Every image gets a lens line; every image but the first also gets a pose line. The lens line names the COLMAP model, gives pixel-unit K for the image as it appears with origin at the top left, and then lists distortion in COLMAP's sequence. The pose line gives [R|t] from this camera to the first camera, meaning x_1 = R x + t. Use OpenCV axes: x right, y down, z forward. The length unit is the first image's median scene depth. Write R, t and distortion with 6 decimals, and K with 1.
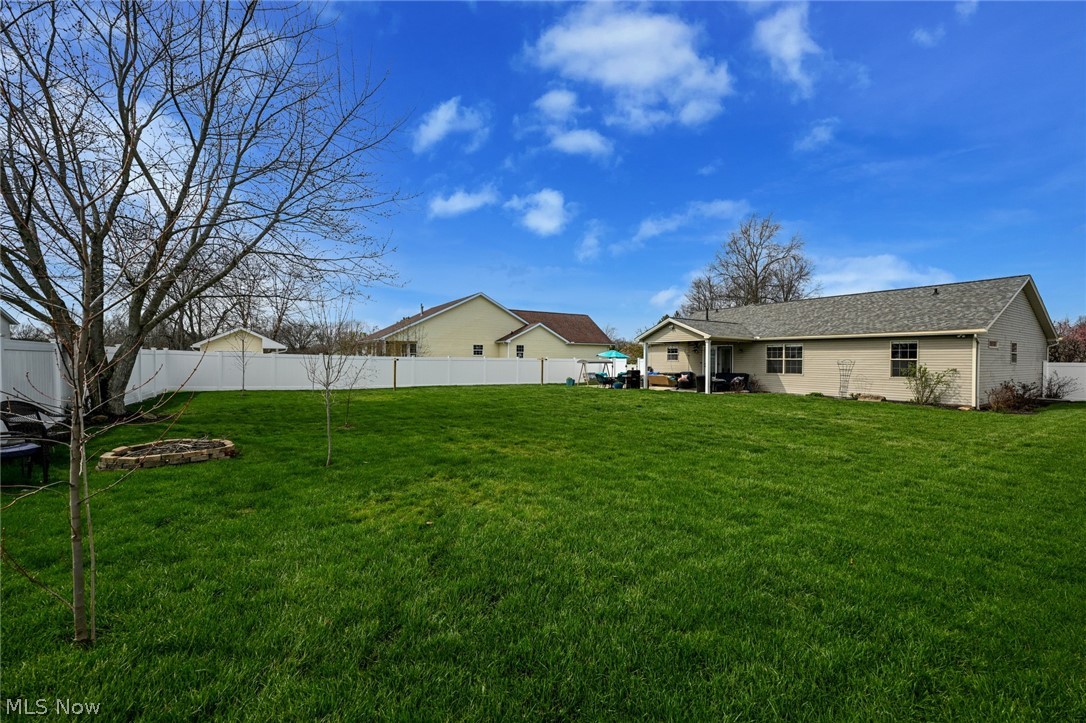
lens RADIAL K [[426.8, 0, 543.0], [0, 426.8, 361.5], [0, 0, 1]] dist [0.001109, 0.000093]
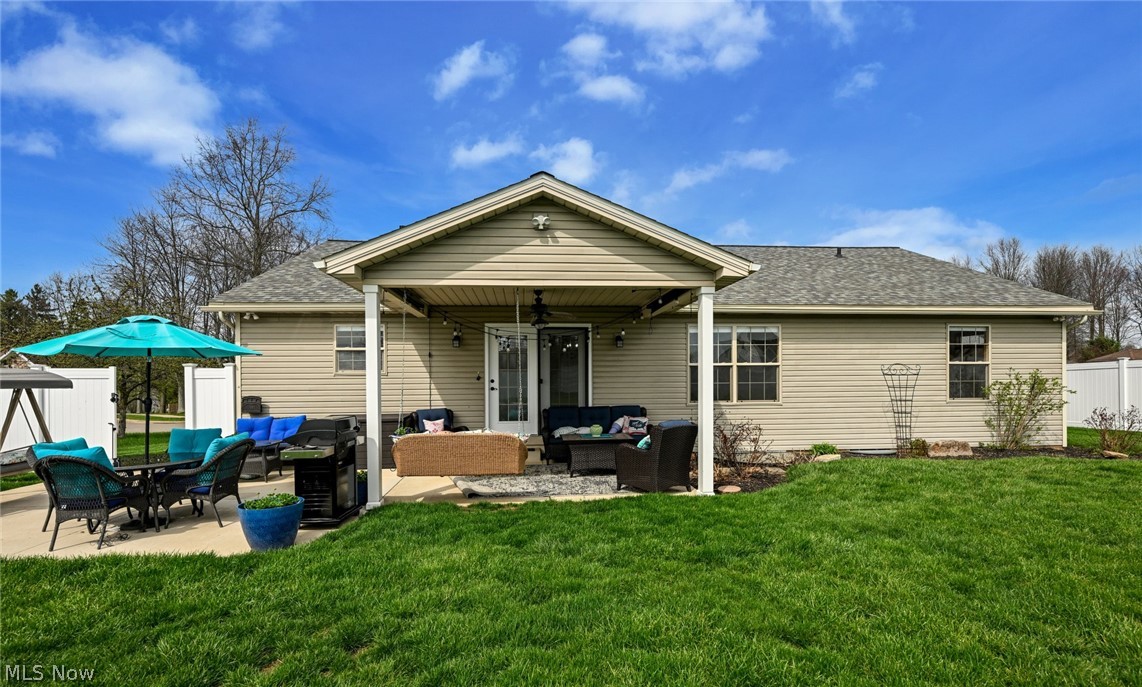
lens RADIAL K [[562.9, 0, 573.5], [0, 562.9, 381.8], [0, 0, 1]] dist [-0.001734, -0.000259]
pose [[0.473724, -0.013786, 0.880565, 0.046927], [0.015556, 0.999852, 0.007285, 0.004531], [-0.880536, 0.010247, 0.473869, 0.958047]]
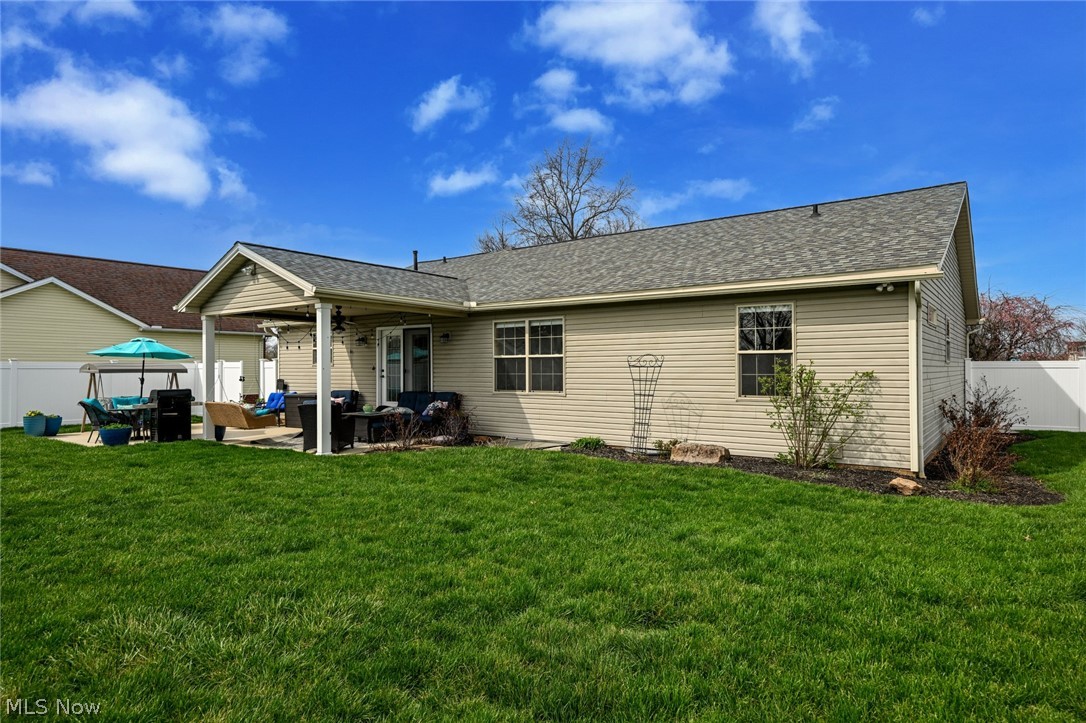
lens RADIAL K [[632.3, 0, 543.0], [0, 632.3, 361.5], [0, 0, 1]] dist [0.001075, 0.000669]
pose [[0.931438, -0.005439, 0.363860, 0.385856], [0.011492, 0.999829, -0.014472, 0.009000], [-0.363719, 0.017662, 0.931341, 0.463806]]
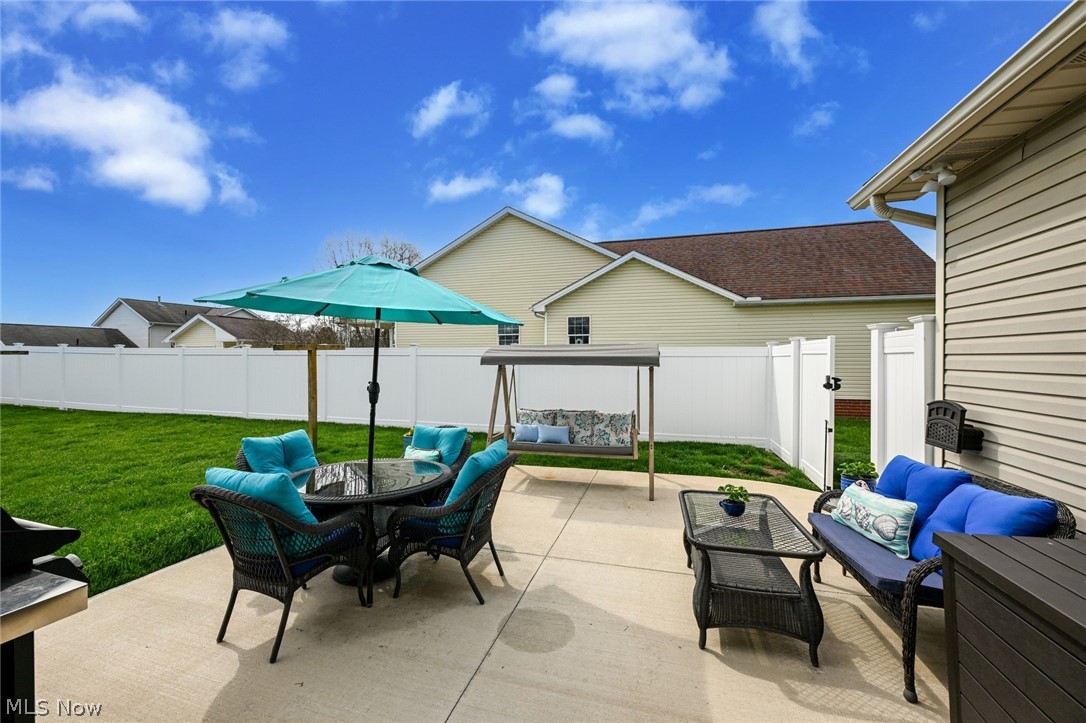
lens RADIAL K [[426.8, 0, 543.0], [0, 426.8, 361.5], [0, 0, 1]] dist [0.001109, 0.000093]
pose [[0.669271, 0.000152, -0.743018, 0.380278], [-0.000790, 1.000000, -0.000508, 0.003715], [0.743018, 0.000927, 0.669271, 1.272183]]
